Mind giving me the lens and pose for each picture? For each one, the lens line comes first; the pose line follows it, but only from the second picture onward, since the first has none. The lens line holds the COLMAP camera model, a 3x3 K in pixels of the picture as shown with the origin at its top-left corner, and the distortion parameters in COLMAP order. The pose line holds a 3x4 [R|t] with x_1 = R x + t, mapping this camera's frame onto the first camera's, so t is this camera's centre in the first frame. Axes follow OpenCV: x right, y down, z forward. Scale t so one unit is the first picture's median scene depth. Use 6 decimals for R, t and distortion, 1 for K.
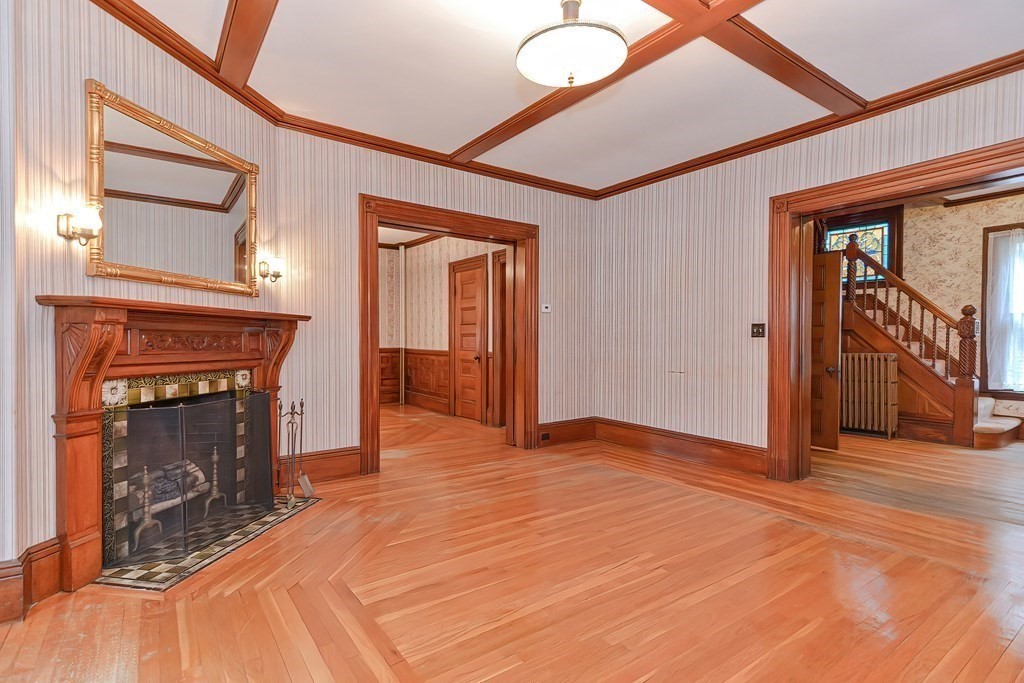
lens RADIAL K [[495.8, 0, 514.9], [0, 495.8, 349.5], [0, 0, 1]] dist [0.009721, -0.005741]
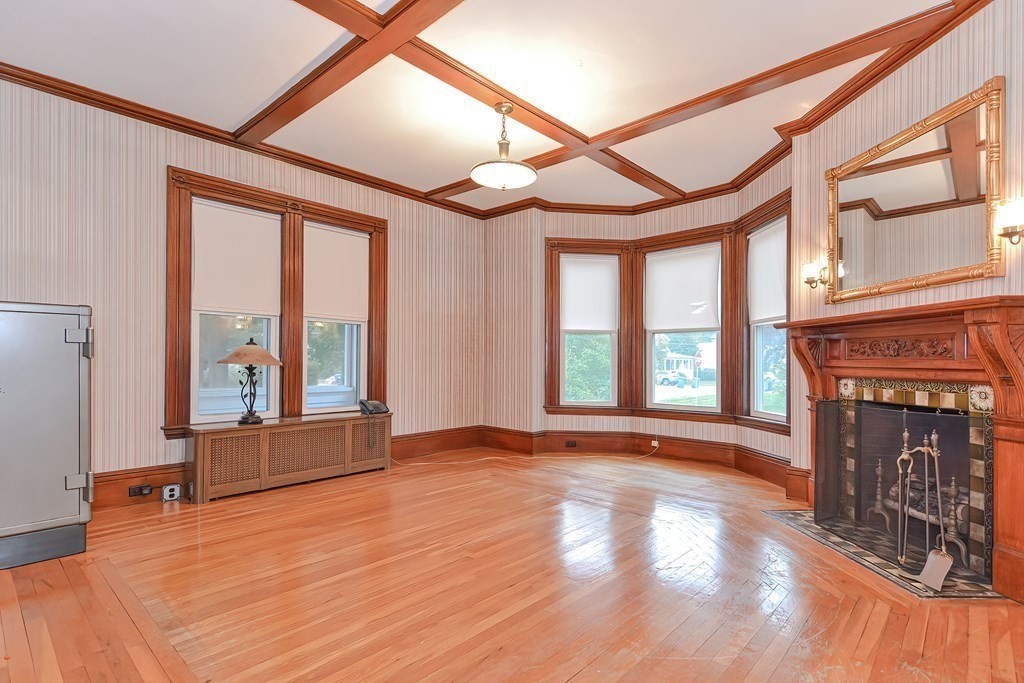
lens RADIAL K [[495.8, 0, 500.7], [0, 495.8, 358.2], [0, 0, 1]] dist [0.009721, -0.005741]
pose [[-0.984922, -0.005148, -0.172923, 0.265275], [-0.007527, 0.999886, 0.013104, -0.002053], [0.172835, 0.014208, -0.984848, 1.724401]]
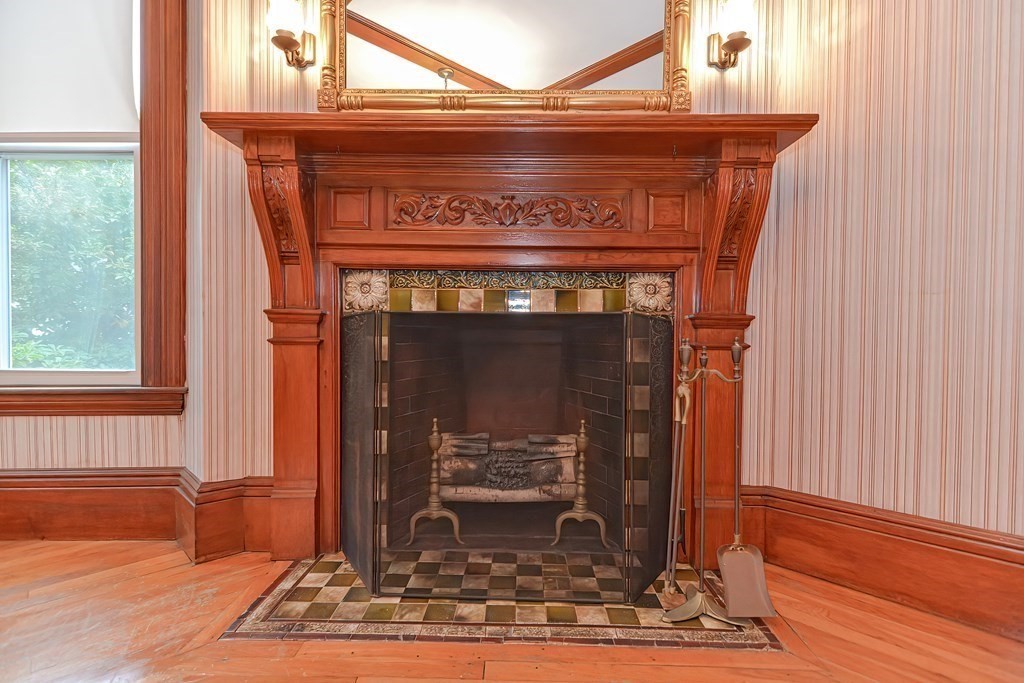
lens RADIAL K [[495.8, 0, 506.6], [0, 495.8, 345.5], [0, 0, 1]] dist [0.009721, -0.005741]
pose [[0.137357, 0.020351, -0.990313, -0.105074], [-0.027002, 0.999494, 0.016795, 0.114901], [0.990154, 0.024433, 0.137837, 0.880699]]
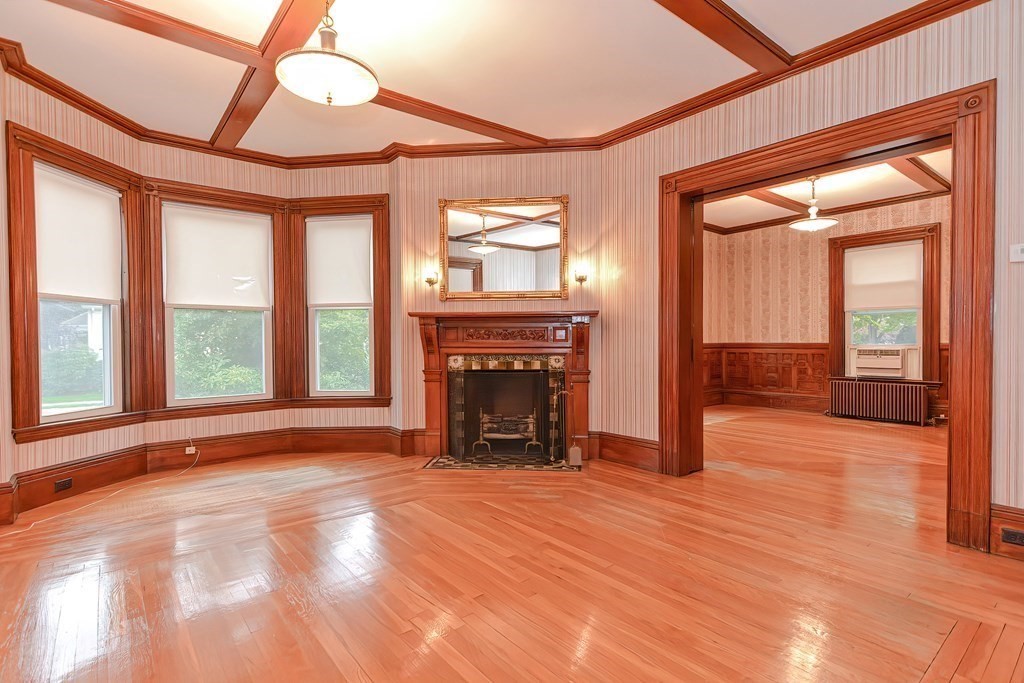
lens RADIAL K [[505.8, 0, 506.4], [0, 505.8, 350.1], [0, 0, 1]] dist [-0.000140, -0.002271]
pose [[0.045393, 0.022455, -0.998717, 0.861270], [-0.011964, 0.999688, 0.021933, -0.000914], [0.998898, 0.010953, 0.045647, 0.884899]]
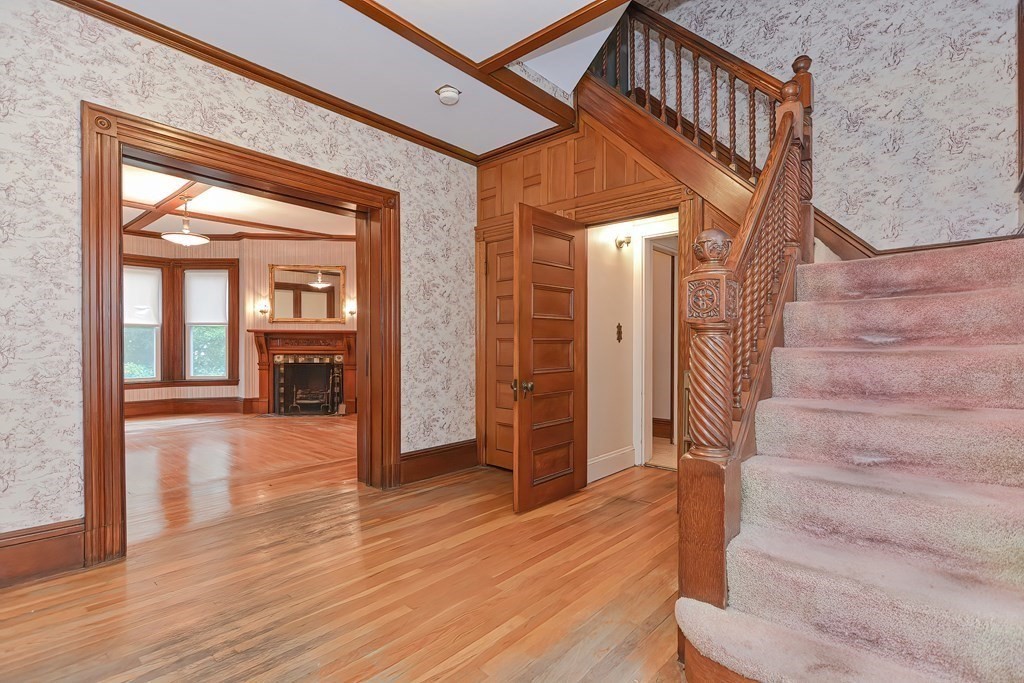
lens RADIAL K [[495.8, 0, 512.8], [0, 495.8, 348.0], [0, 0, 1]] dist [0.009721, -0.005741]
pose [[0.214273, 0.008966, -0.976733, 2.087238], [-0.023864, 0.999707, 0.003942, -0.022200], [0.976482, 0.022464, 0.214424, 1.425571]]
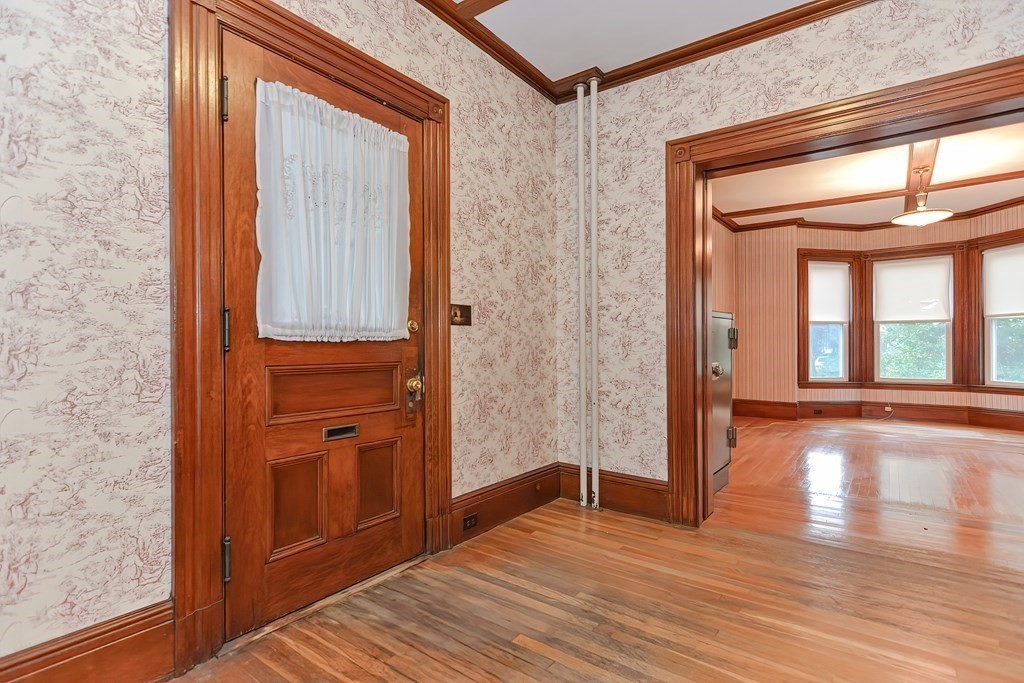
lens RADIAL K [[495.8, 0, 512.2], [0, 495.8, 349.0], [0, 0, 1]] dist [0.009721, -0.005741]
pose [[-0.959553, 0.006831, -0.281446, 1.739488], [0.001402, 0.999809, 0.019487, -0.004148], [0.281525, 0.018305, -0.959379, 1.791581]]
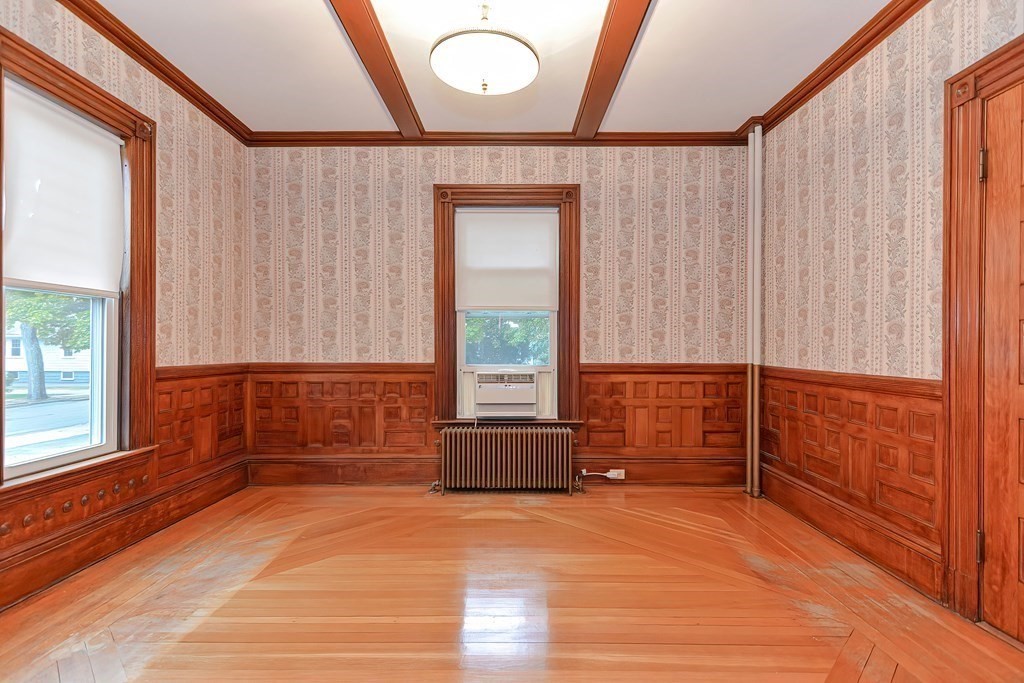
lens RADIAL K [[495.8, 0, 507.3], [0, 495.8, 349.8], [0, 0, 1]] dist [0.009721, -0.005741]
pose [[0.802295, 0.003644, -0.596916, -0.404157], [-0.014176, 0.999816, -0.012949, -0.020981], [0.596759, 0.018851, 0.802199, 1.500717]]
